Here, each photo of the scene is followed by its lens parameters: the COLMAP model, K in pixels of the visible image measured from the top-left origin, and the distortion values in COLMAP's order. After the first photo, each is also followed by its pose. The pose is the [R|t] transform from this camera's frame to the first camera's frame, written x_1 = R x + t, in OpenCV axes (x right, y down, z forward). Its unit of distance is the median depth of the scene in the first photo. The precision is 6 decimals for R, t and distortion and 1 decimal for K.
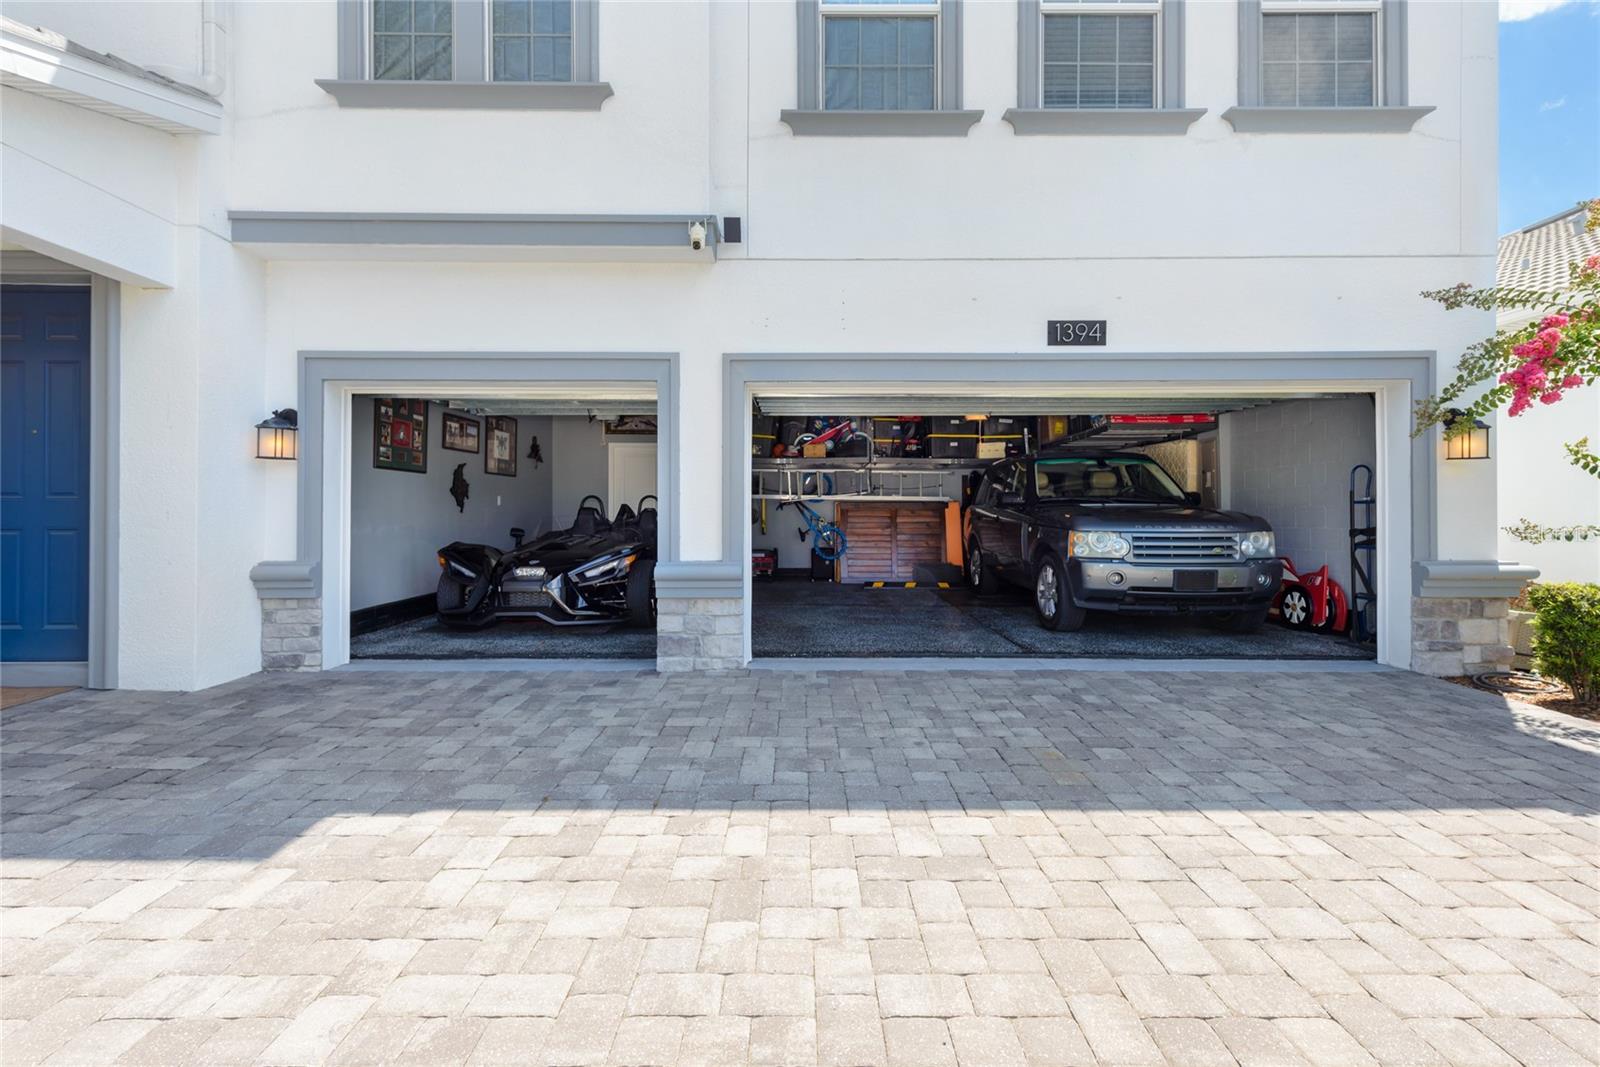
lens RADIAL K [[725.2, 0, 795.9], [0, 725.2, 508.9], [0, 0, 1]] dist [0.011874, -0.000421]
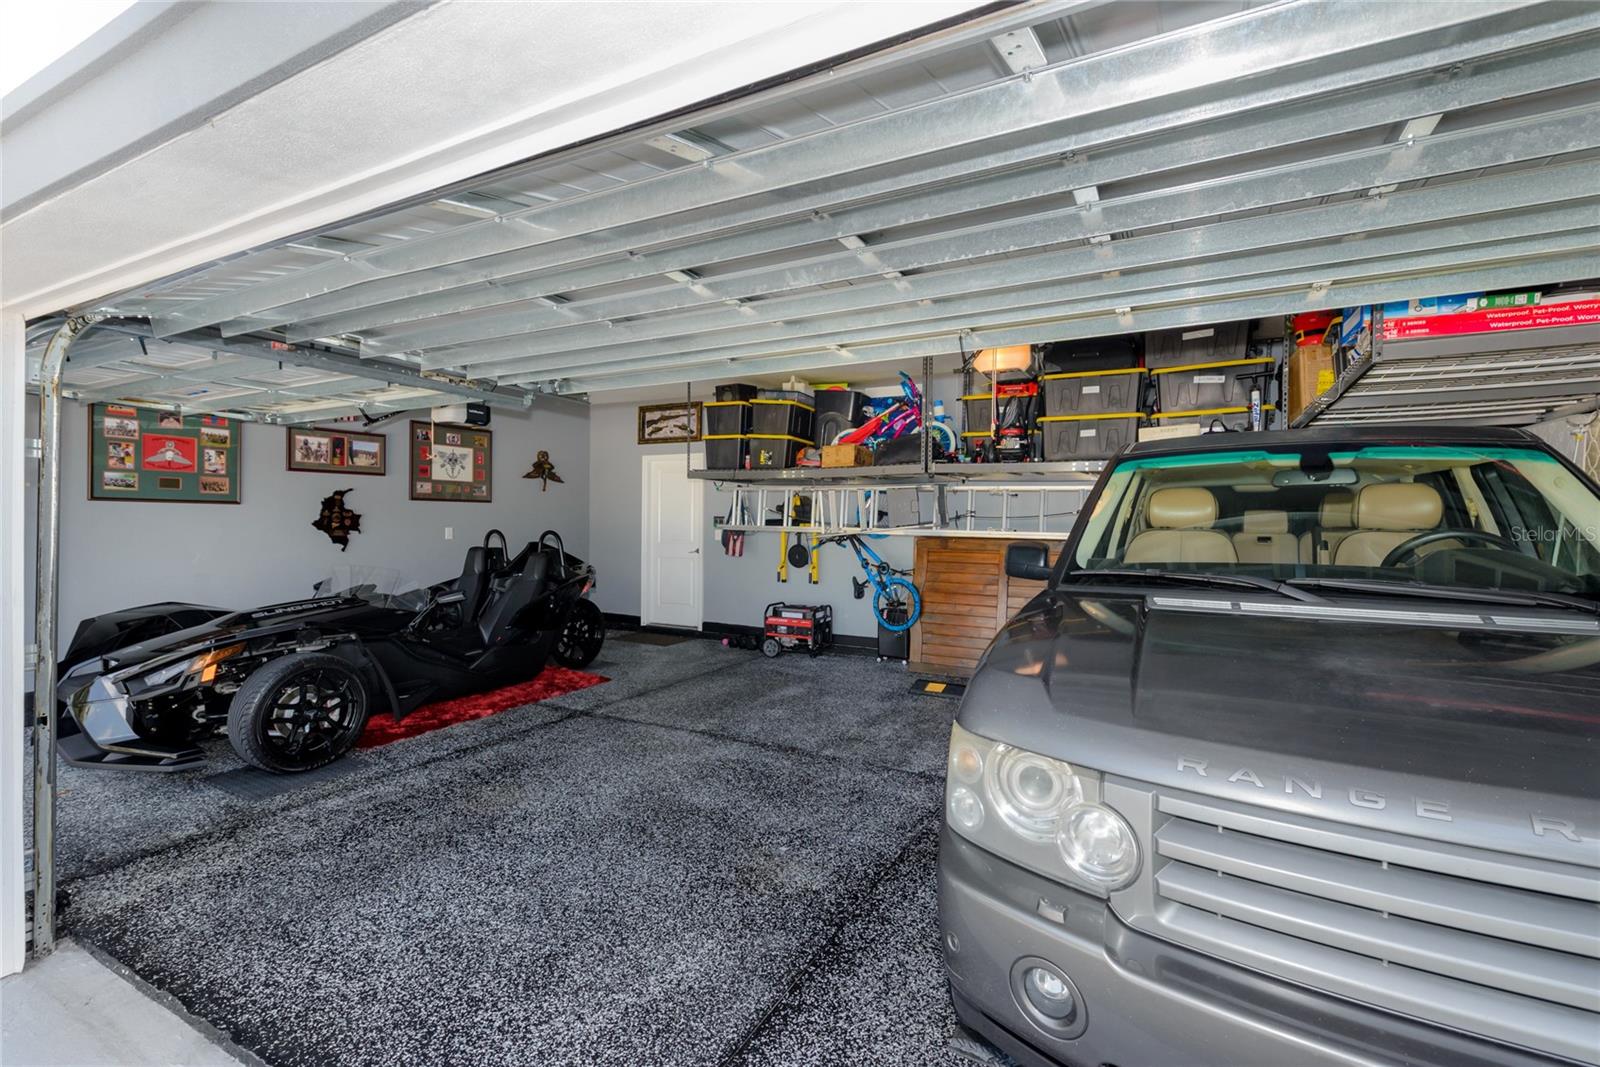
lens RADIAL K [[710.8, 0, 783.2], [0, 710.8, 536.0], [0, 0, 1]] dist [0.012244, -0.000416]
pose [[0.873702, 0.017053, -0.486162, 0.411236], [-0.006774, 0.999715, 0.022893, -0.039107], [0.486414, -0.016709, 0.873569, 0.671283]]
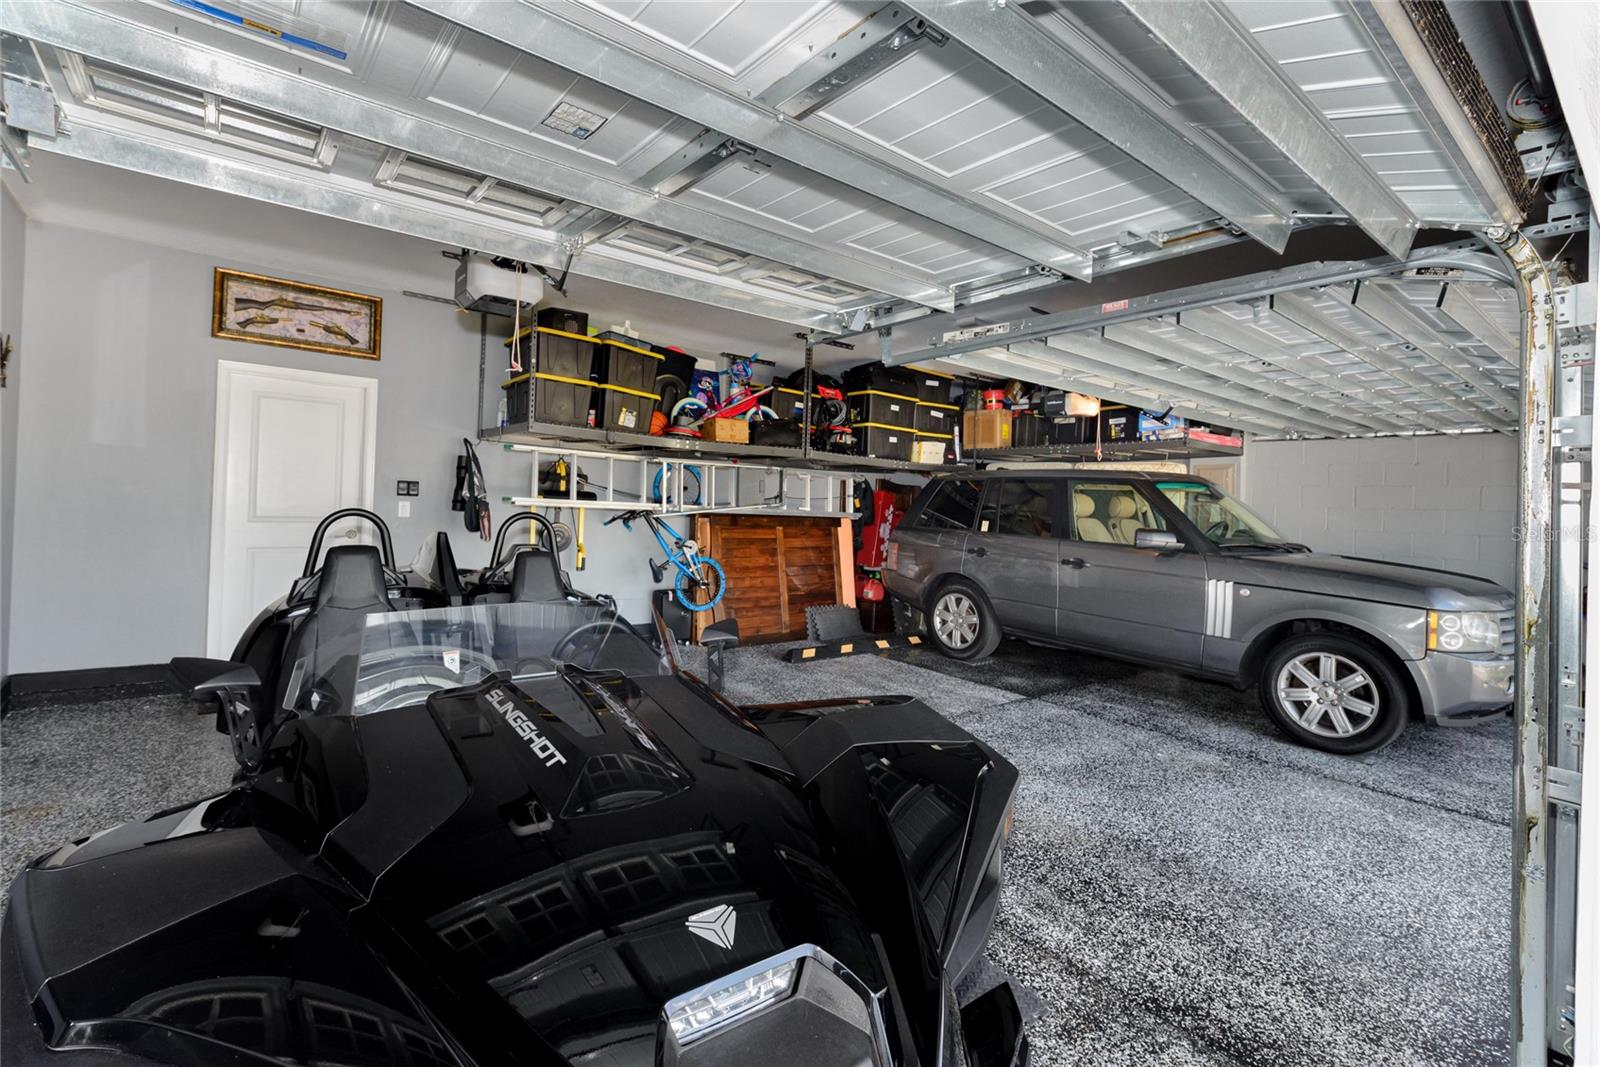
lens RADIAL K [[725.2, 0, 795.9], [0, 725.2, 508.9], [0, 0, 1]] dist [0.011874, -0.000421]
pose [[0.779957, 0.025921, 0.625296, -0.429929], [-0.042304, 0.999040, 0.011352, -0.040260], [-0.624401, -0.035307, 0.780305, 0.766537]]
